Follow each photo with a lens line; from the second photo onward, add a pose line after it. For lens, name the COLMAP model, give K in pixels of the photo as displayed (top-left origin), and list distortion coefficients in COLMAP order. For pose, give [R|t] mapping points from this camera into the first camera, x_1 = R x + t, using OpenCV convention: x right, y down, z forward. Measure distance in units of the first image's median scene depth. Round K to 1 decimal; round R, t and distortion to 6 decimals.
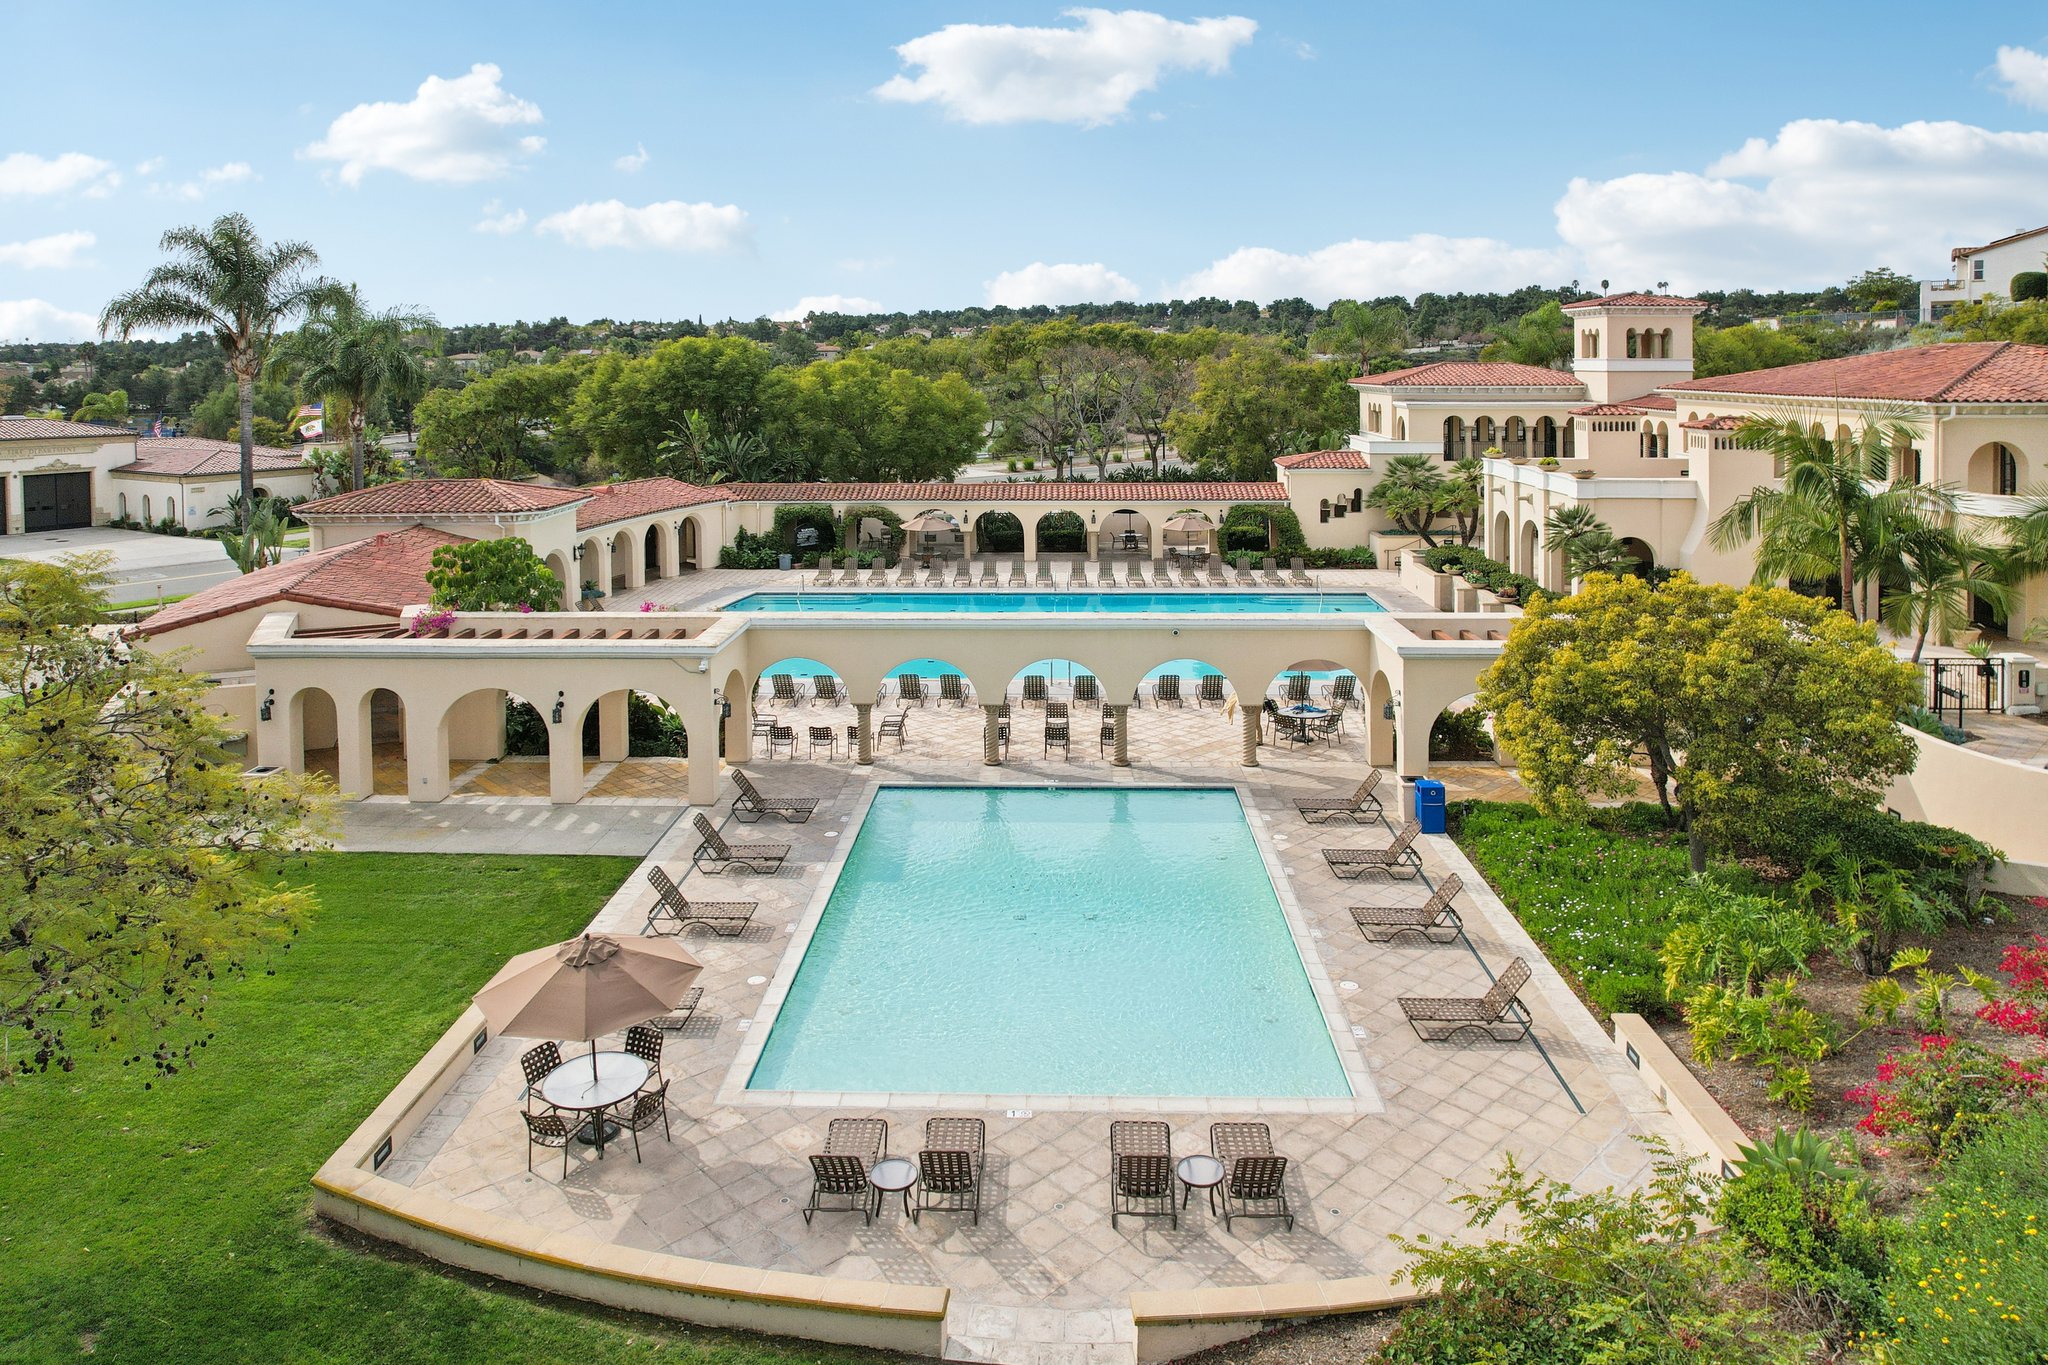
lens RADIAL K [[1327.9, 0, 1026.8], [0, 1327.9, 536.2], [0, 0, 1]] dist [-0.037143, -0.001397]
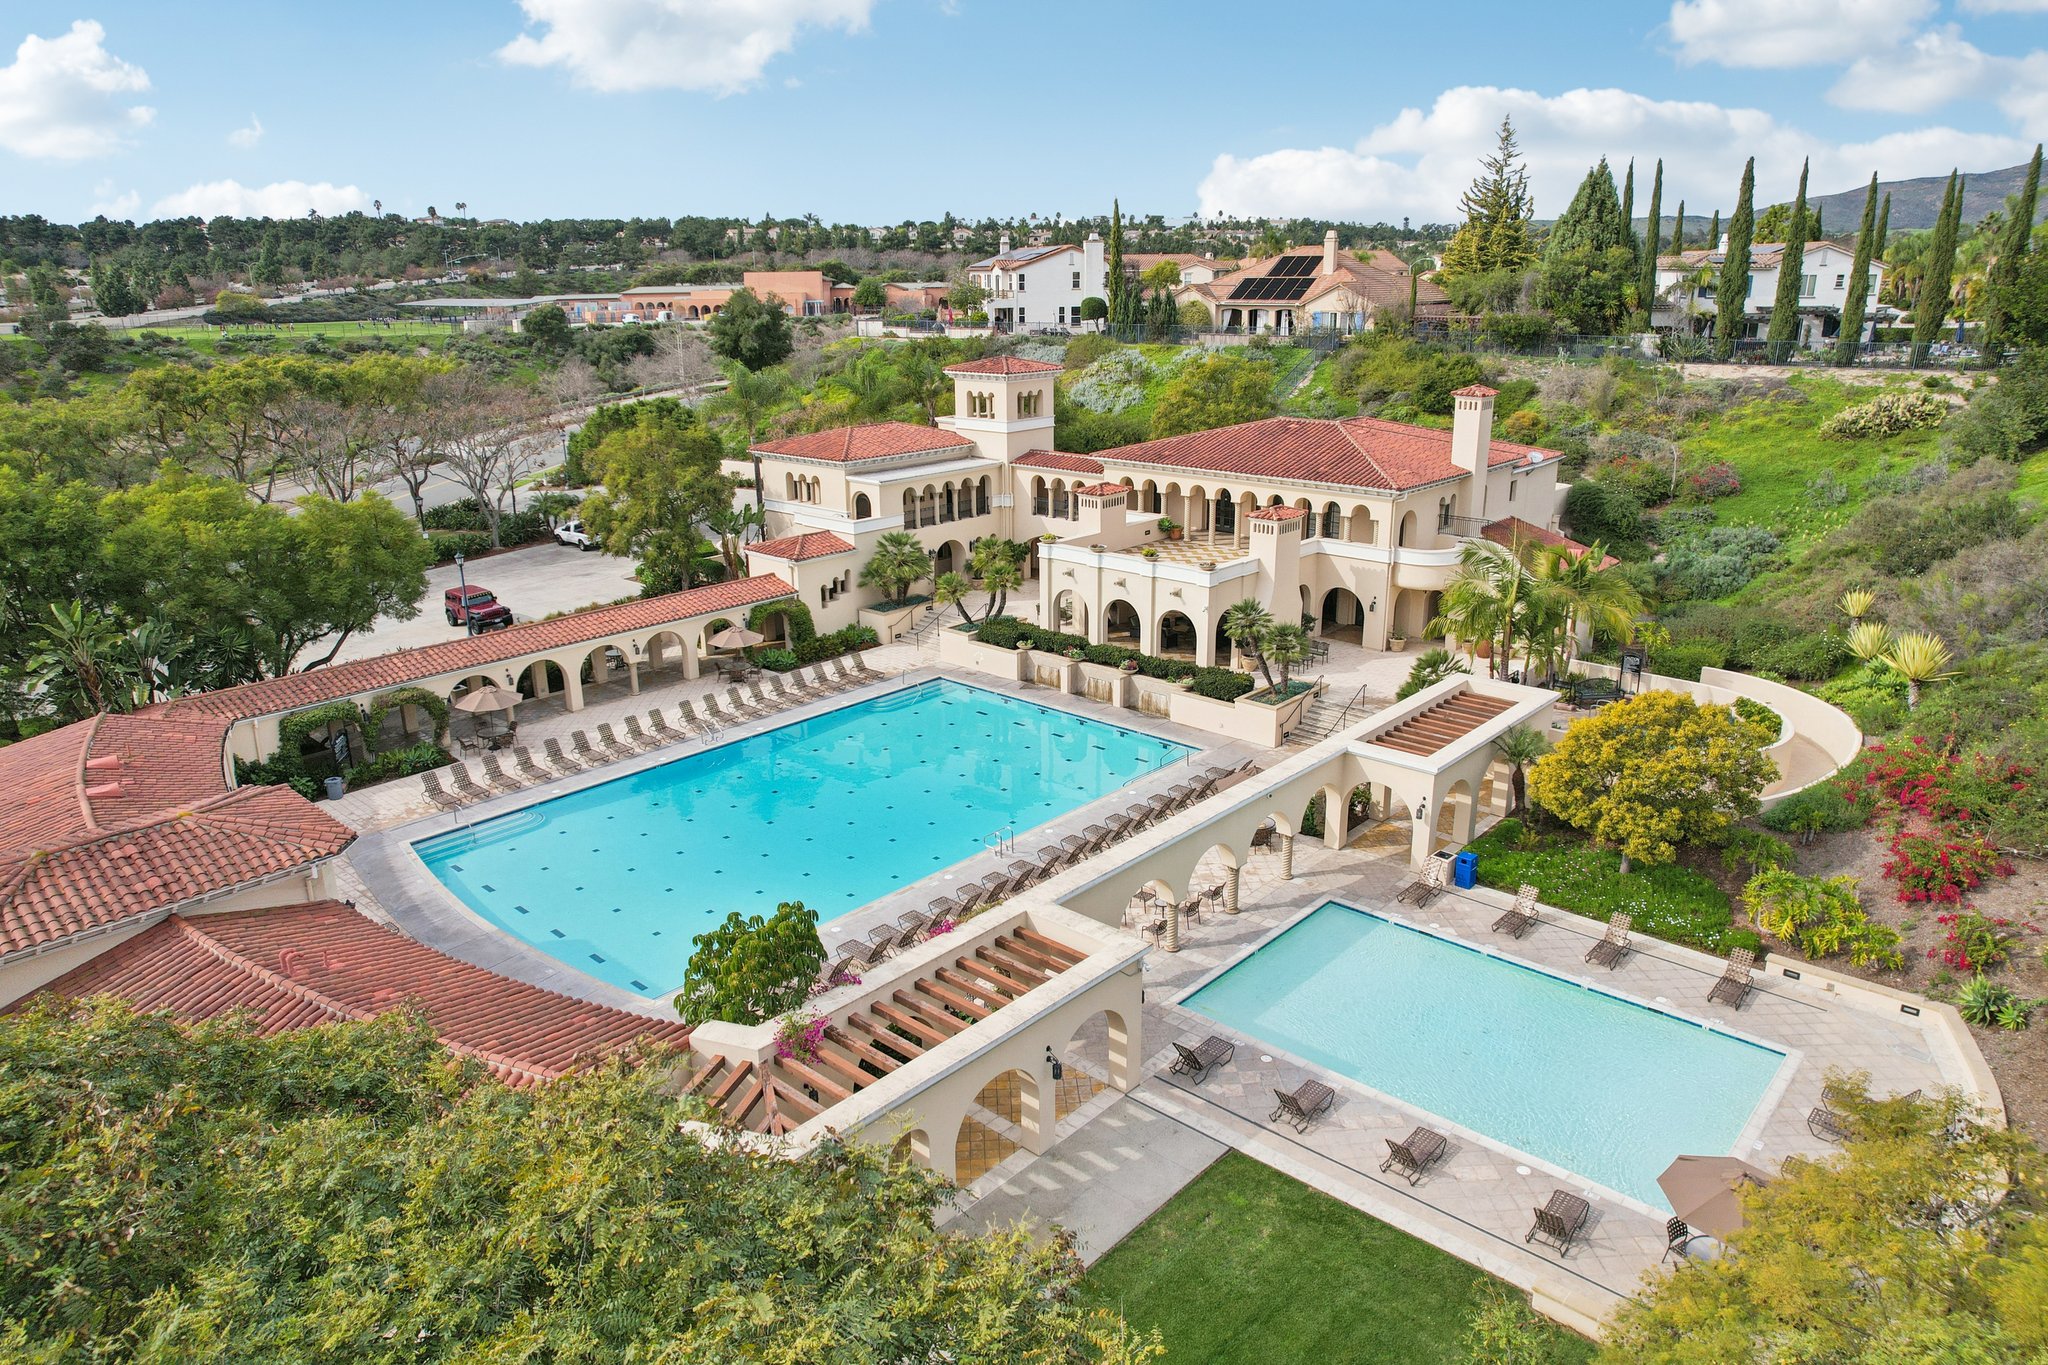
lens RADIAL K [[1322.1, 0, 1024.0], [0, 1322.1, 682.5], [0, 0, 1]] dist [-0.076658, 0.078403]
pose [[0.652054, -0.234442, 0.721015, -0.905517], [0.106918, 0.969921, 0.218683, -0.330722], [-0.750596, -0.065503, 0.657507, 0.340379]]
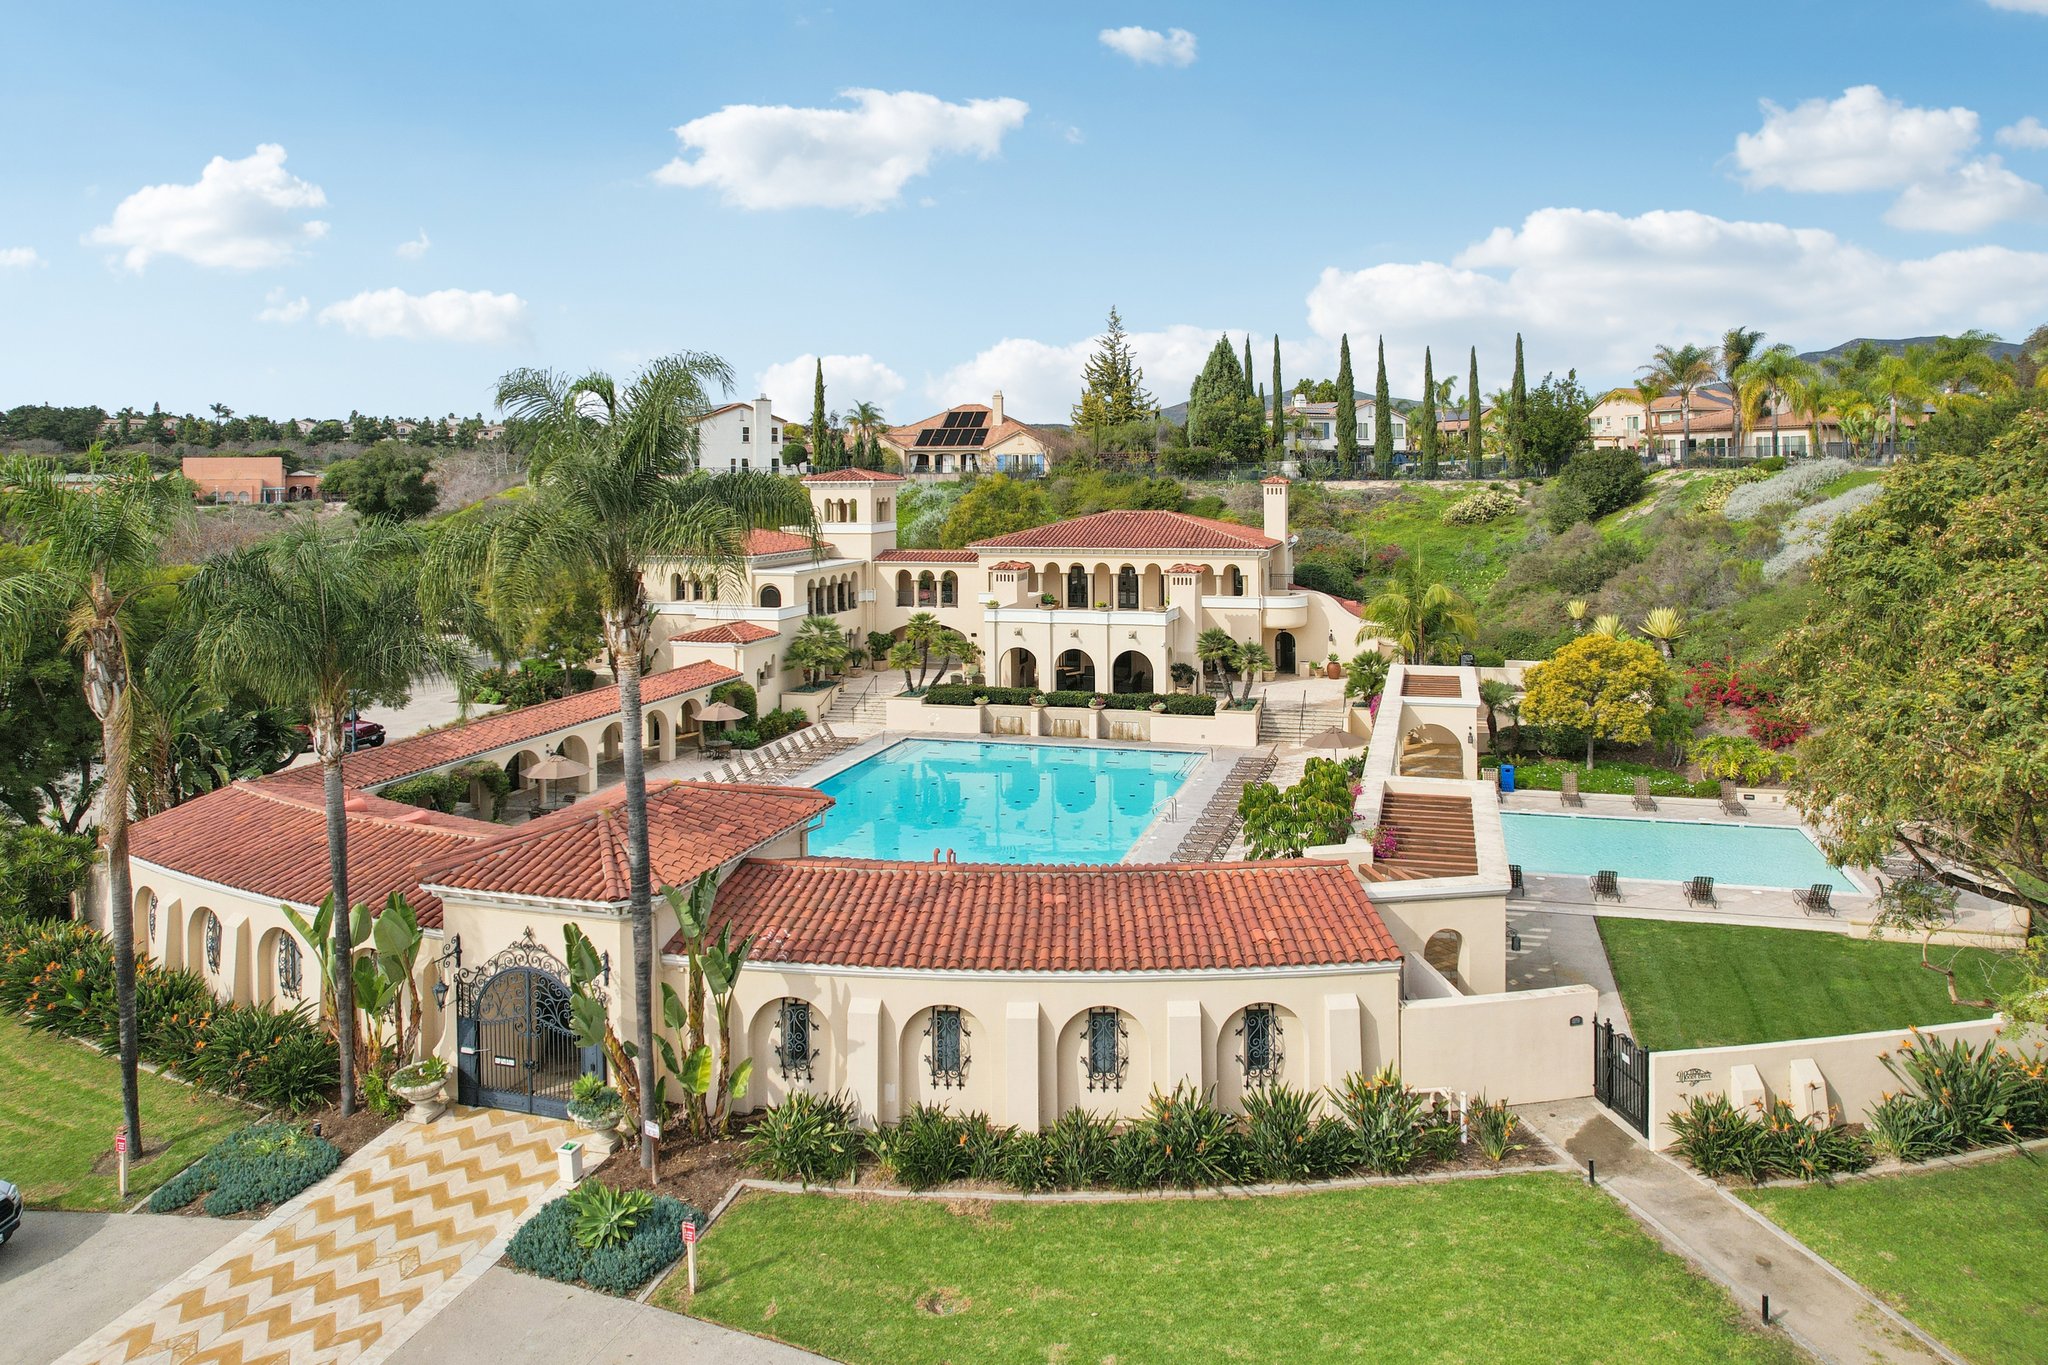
lens RADIAL K [[1331.5, 0, 1053.2], [0, 1331.5, 543.9], [0, 0, 1]] dist [-0.026188, 0.002852]
pose [[0.250635, -0.054505, 0.966546, -1.537483], [0.131802, 0.991038, 0.021708, -0.241420], [-0.959067, 0.121952, 0.255573, 0.932581]]
